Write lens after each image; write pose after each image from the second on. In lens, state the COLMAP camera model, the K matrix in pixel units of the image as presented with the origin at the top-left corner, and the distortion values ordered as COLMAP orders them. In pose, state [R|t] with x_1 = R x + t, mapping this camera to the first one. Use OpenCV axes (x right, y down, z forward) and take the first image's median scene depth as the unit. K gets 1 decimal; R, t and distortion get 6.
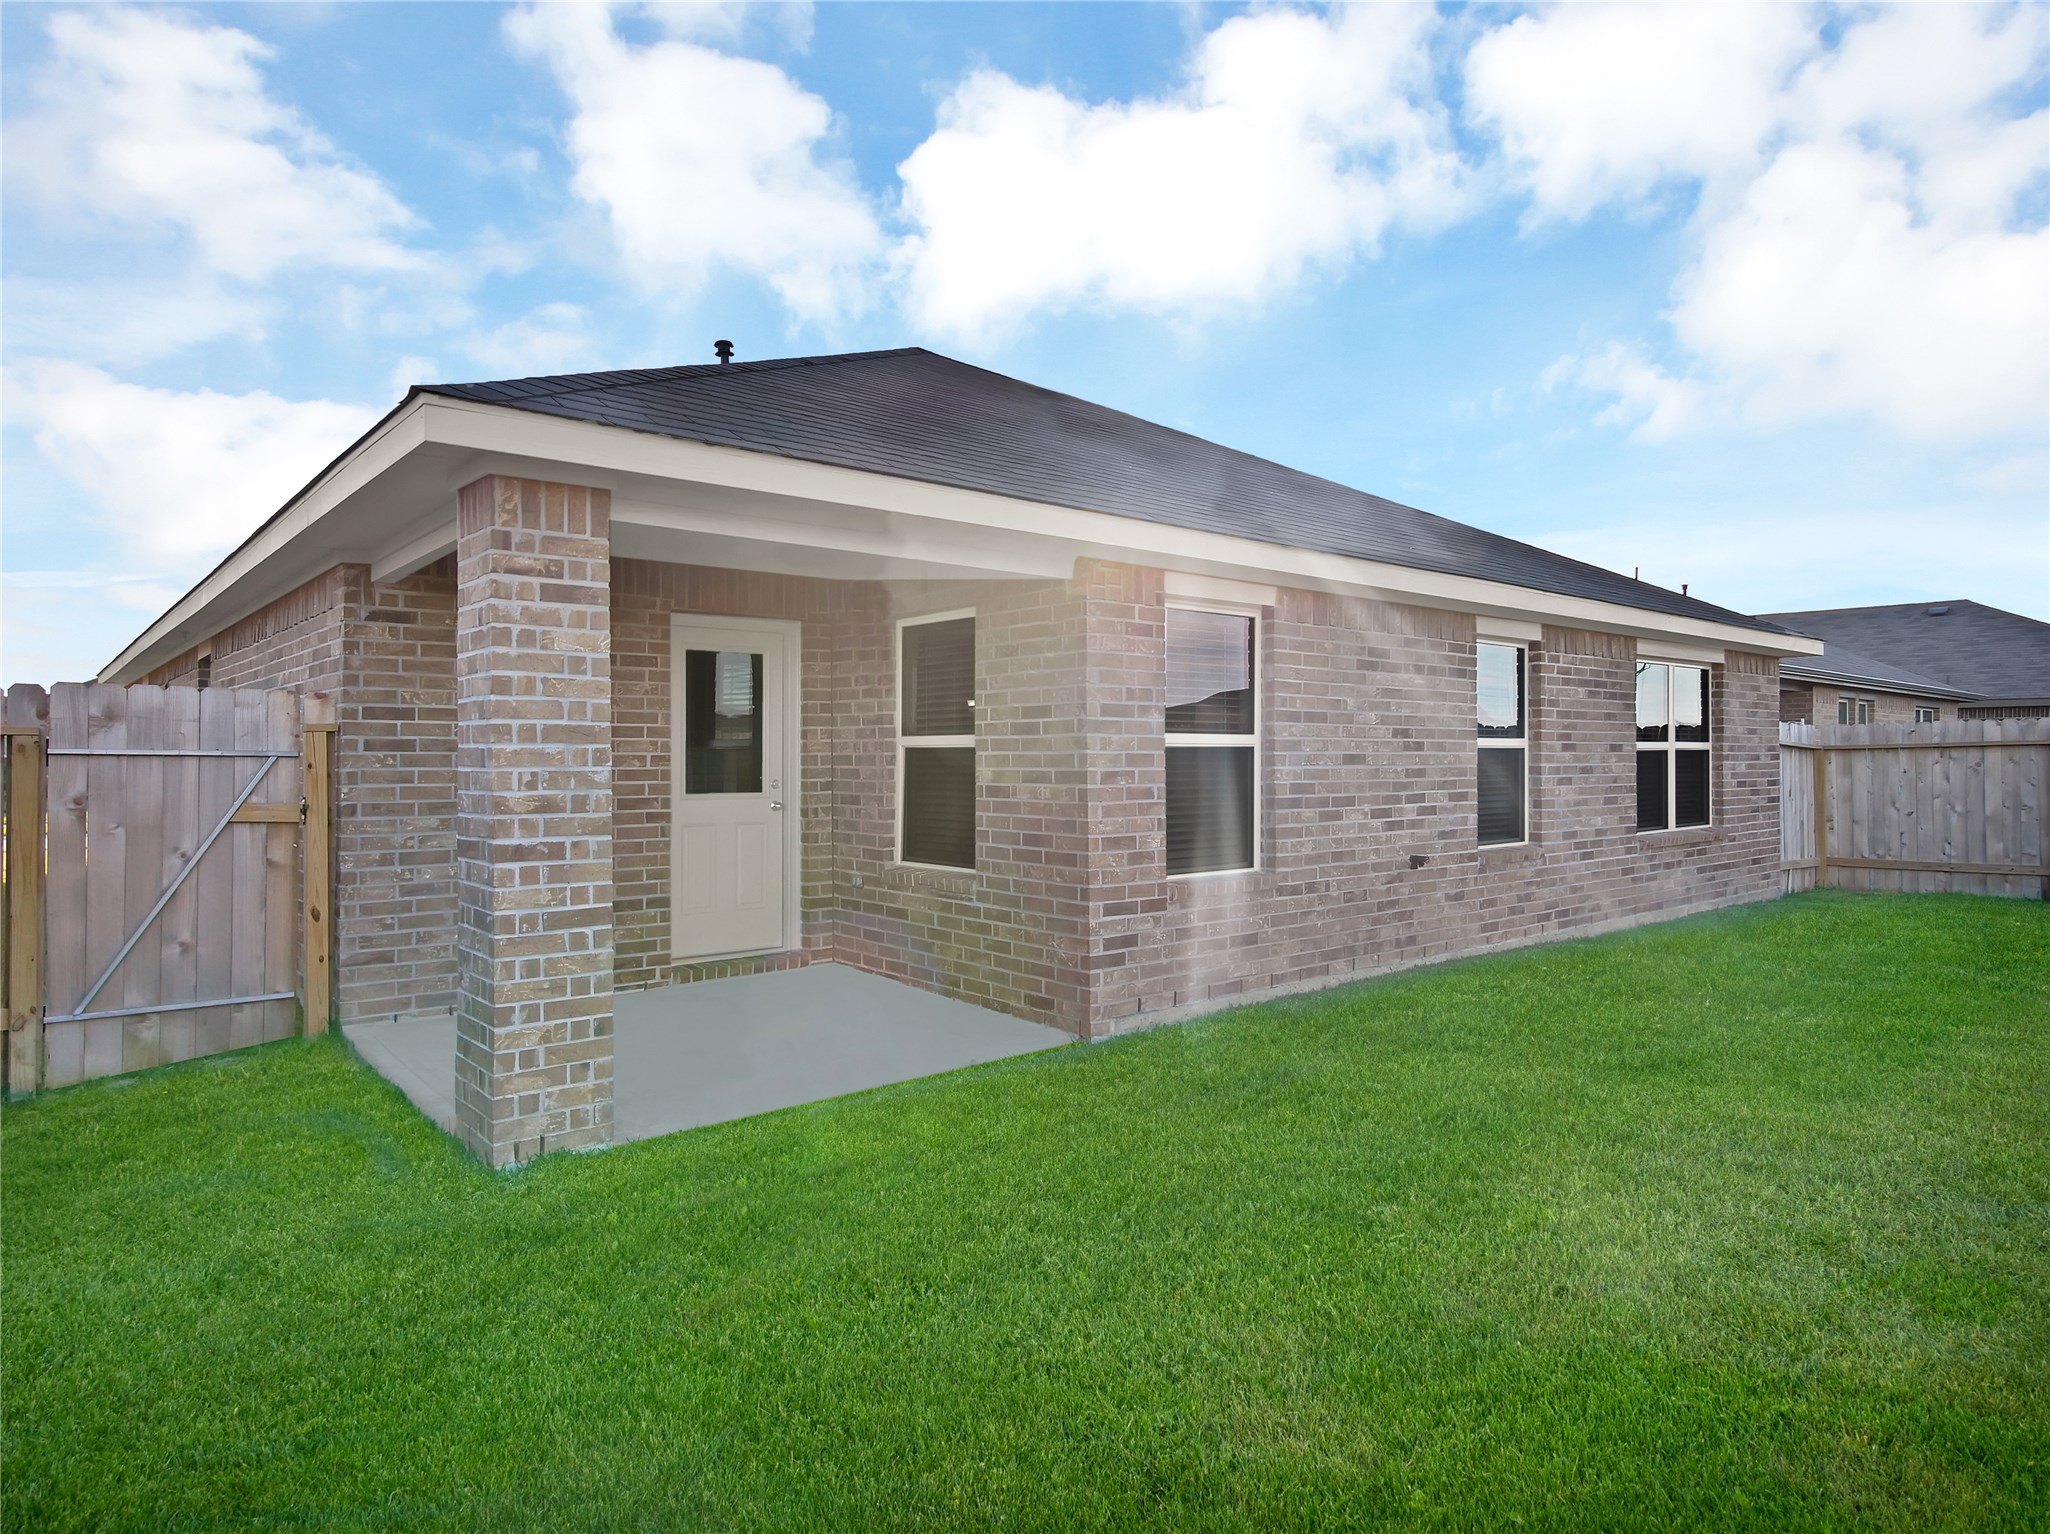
lens RADIAL K [[1204.7, 0, 1020.8], [0, 1204.7, 755.6], [0, 0, 1]] dist [-0.002299, 0.001071]
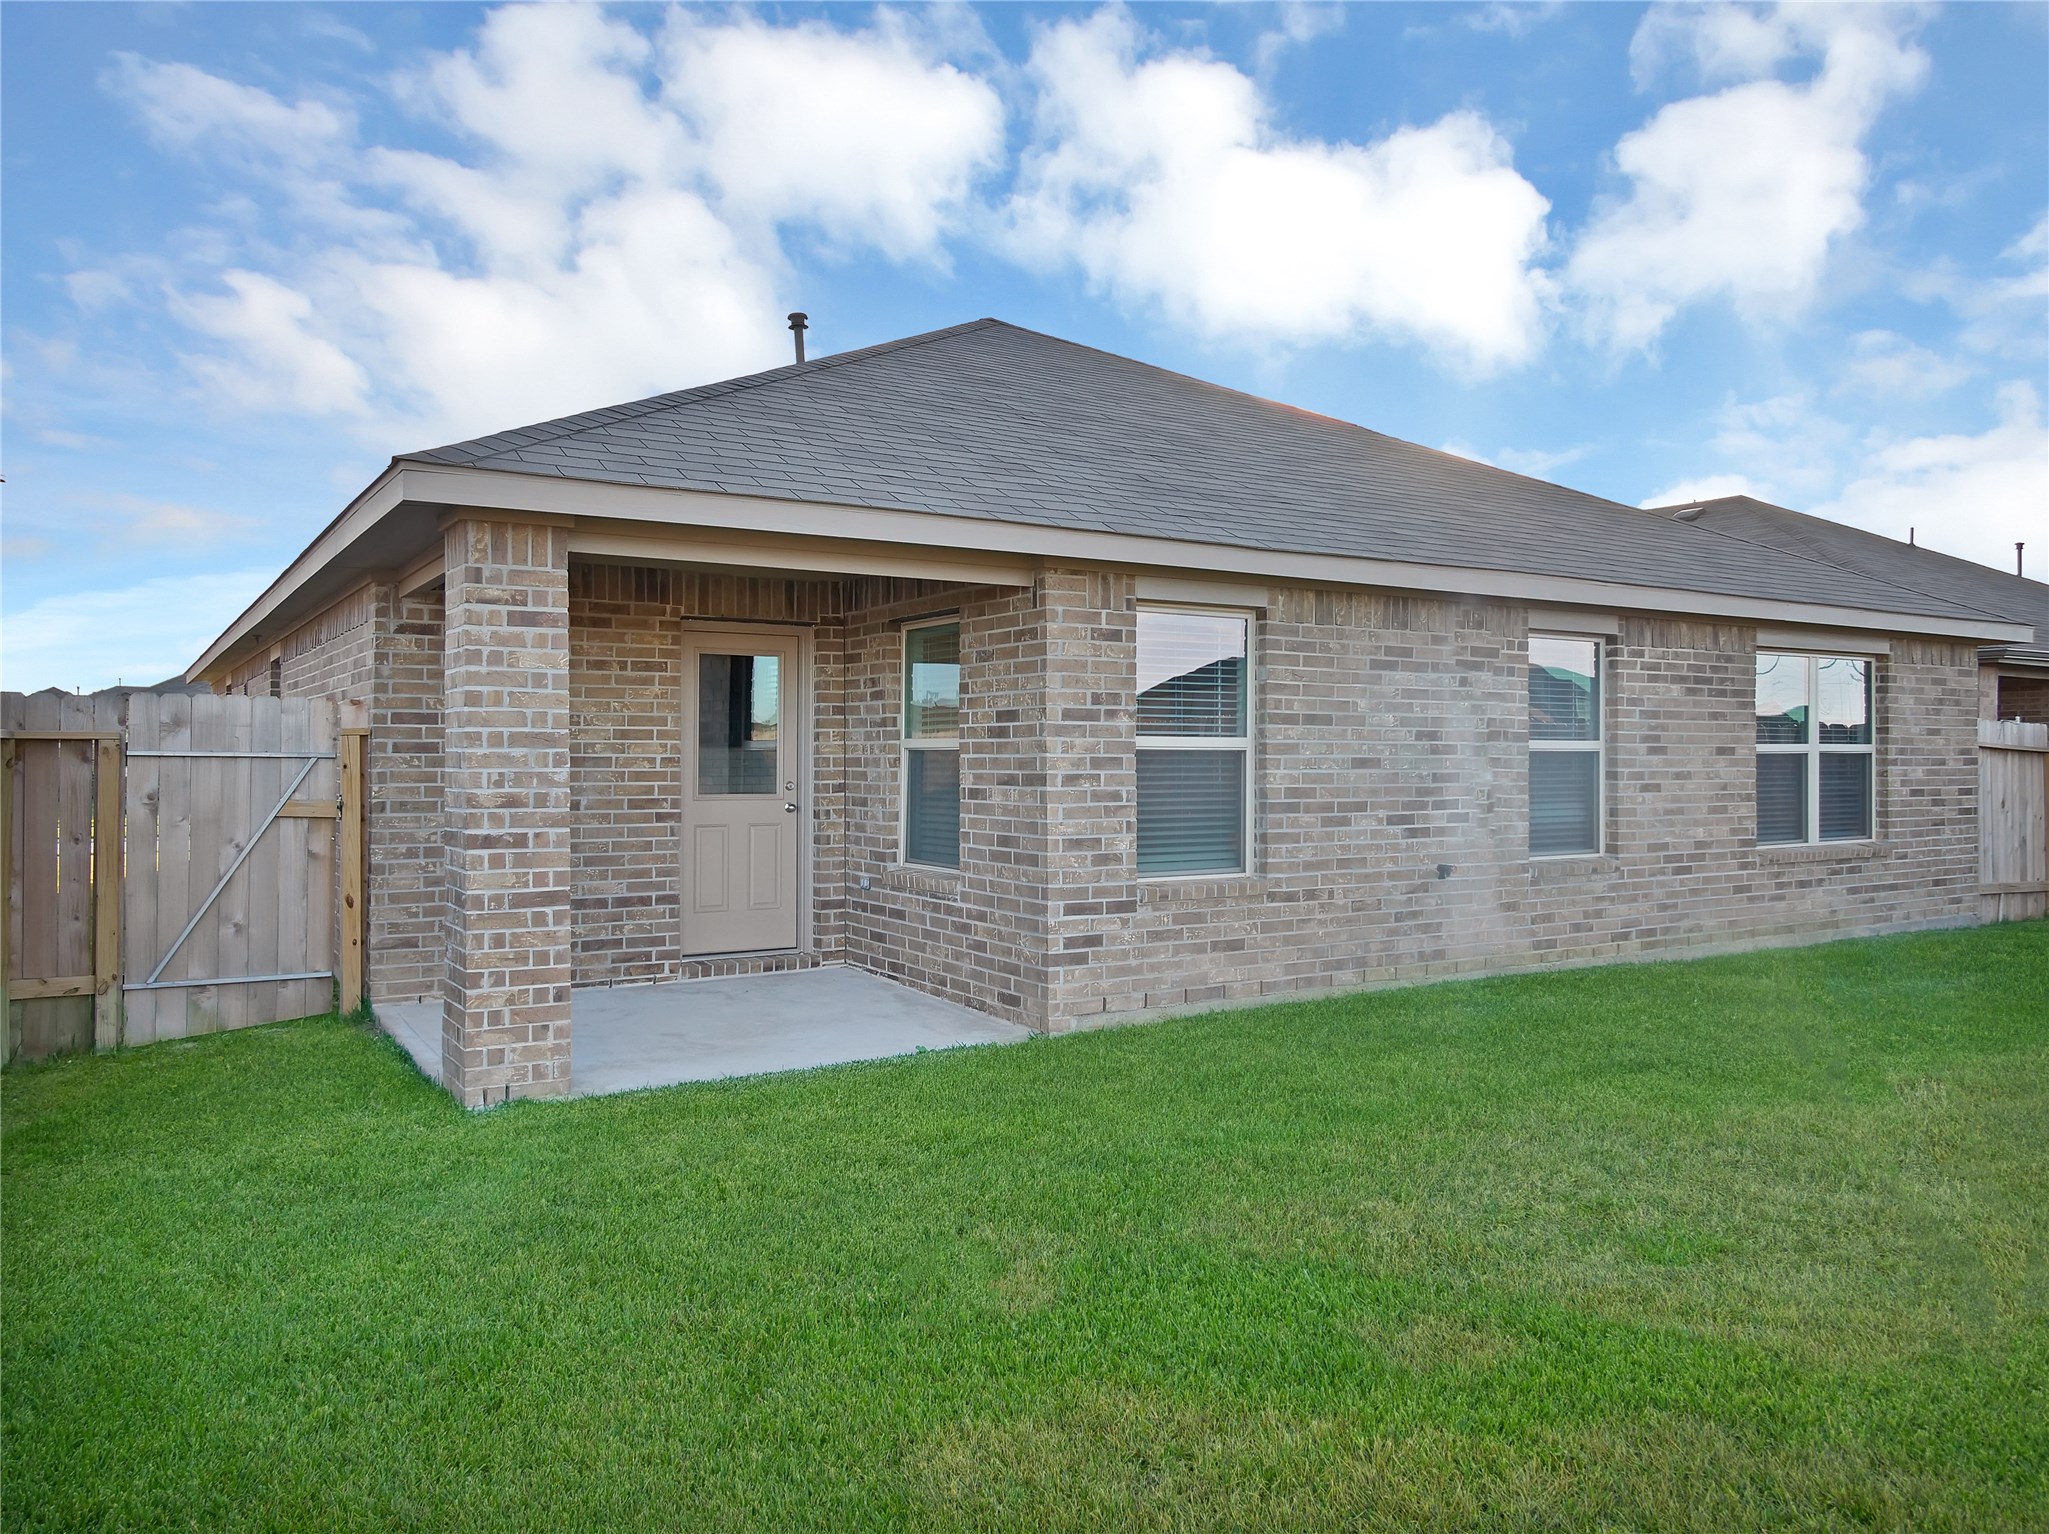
lens RADIAL K [[1452.7, 0, 1029.2], [0, 1452.7, 753.7], [0, 0, 1]] dist [0.001017, -0.002666]
pose [[0.990979, 0.002212, -0.134001, 0.178141], [-0.002404, 0.999996, -0.001274, -0.002459], [0.133997, 0.001585, 0.990980, -0.199890]]
